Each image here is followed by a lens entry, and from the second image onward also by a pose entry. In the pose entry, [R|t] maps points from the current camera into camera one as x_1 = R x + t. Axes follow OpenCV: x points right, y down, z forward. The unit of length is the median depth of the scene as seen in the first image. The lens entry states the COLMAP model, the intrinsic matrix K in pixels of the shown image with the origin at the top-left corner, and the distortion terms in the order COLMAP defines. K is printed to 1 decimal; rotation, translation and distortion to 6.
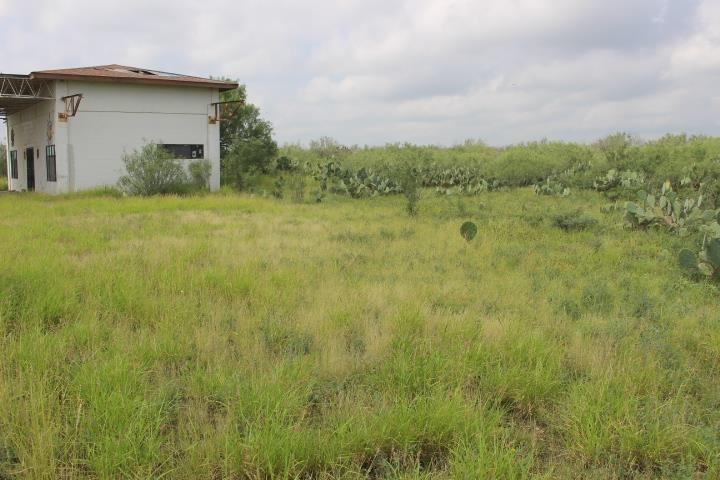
lens RADIAL K [[739.0, 0, 360.0], [0, 739.0, 240.0], [0, 0, 1]] dist [-0.105153, 0.003042]
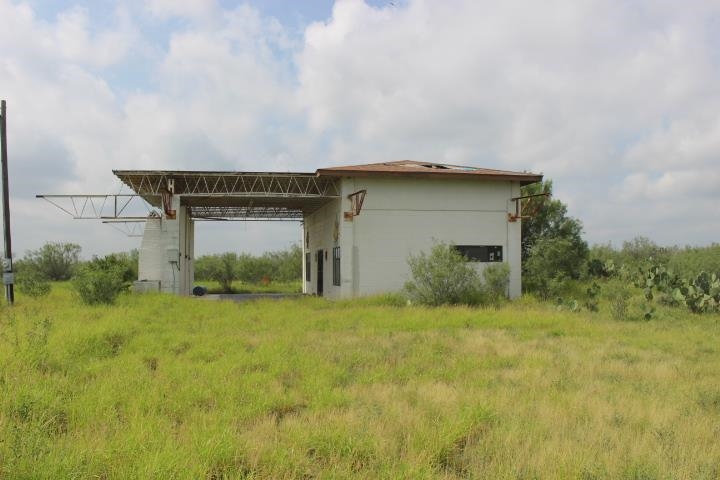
lens RADIAL K [[739.0, 0, 360.0], [0, 739.0, 240.0], [0, 0, 1]] dist [-0.105153, 0.003042]
pose [[0.917988, -0.015920, -0.396287, -0.023486], [-0.039209, 0.990656, -0.130623, -0.016967], [0.394664, 0.135448, 0.908787, 0.146382]]
